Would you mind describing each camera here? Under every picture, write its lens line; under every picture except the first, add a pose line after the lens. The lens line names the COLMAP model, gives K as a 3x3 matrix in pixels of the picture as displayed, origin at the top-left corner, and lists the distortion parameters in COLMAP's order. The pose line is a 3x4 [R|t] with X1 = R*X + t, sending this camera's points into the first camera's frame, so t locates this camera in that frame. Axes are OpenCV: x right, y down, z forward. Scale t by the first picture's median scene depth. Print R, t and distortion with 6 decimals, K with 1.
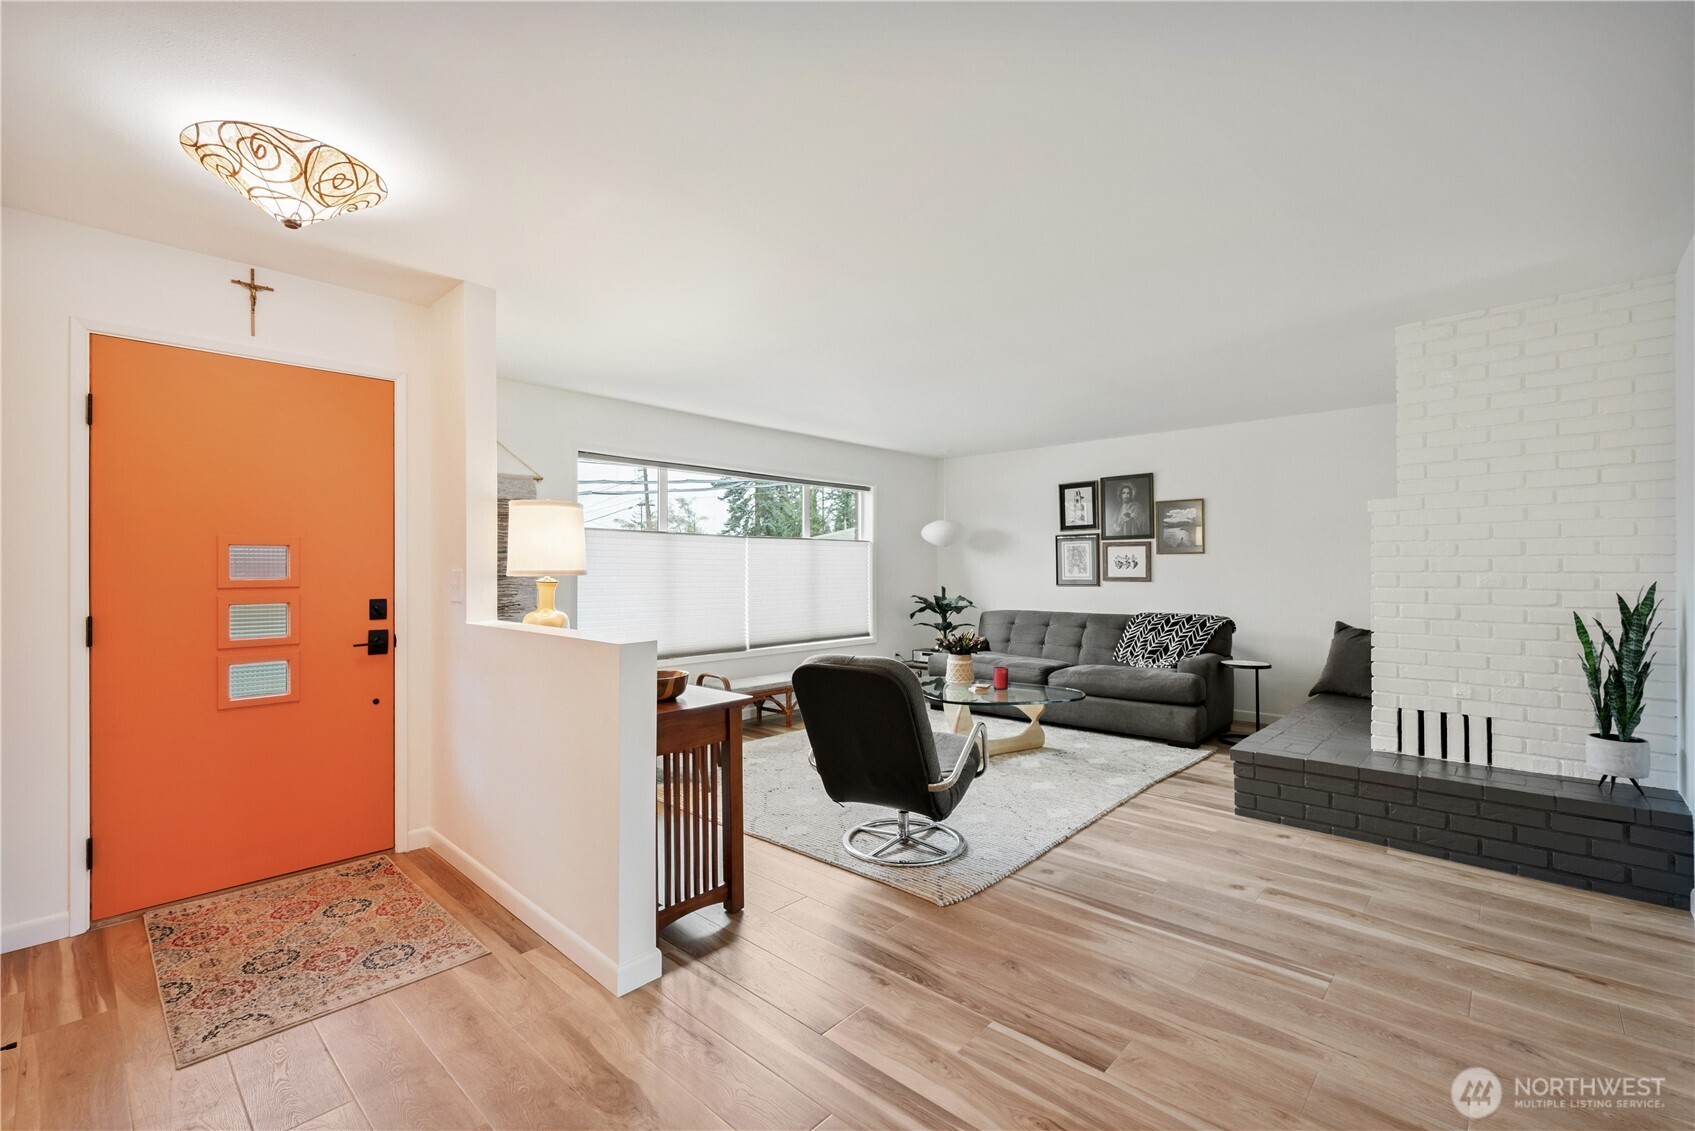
lens RADIAL K [[713.2, 0, 844.7], [0, 713.2, 569.4], [0, 0, 1]] dist [-0.009800, -0.000230]
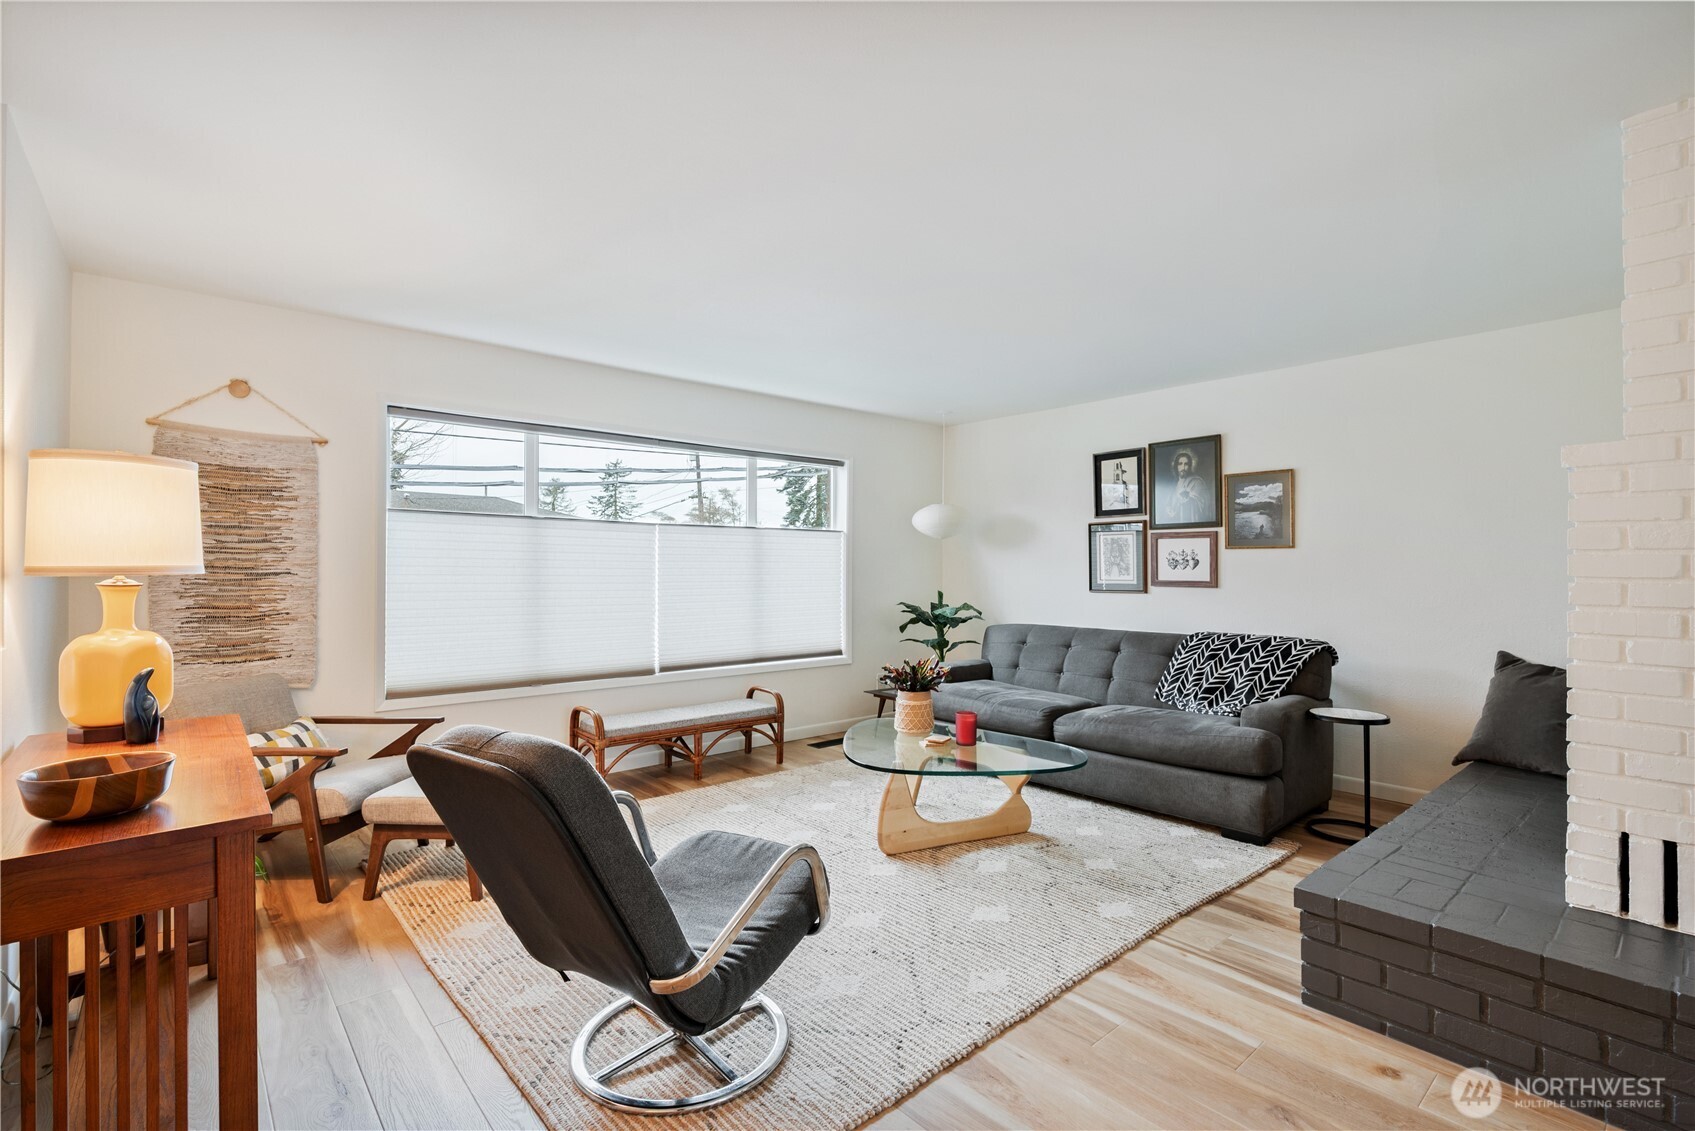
lens RADIAL K [[768.9, 0, 850.4], [0, 768.9, 567.4], [0, 0, 1]] dist [0.000103, 0.000087]
pose [[0.995185, 0.005541, -0.097854, 0.167173], [-0.005574, 0.999984, -0.000066, -0.001110], [0.097852, 0.000611, 0.995201, 0.237204]]
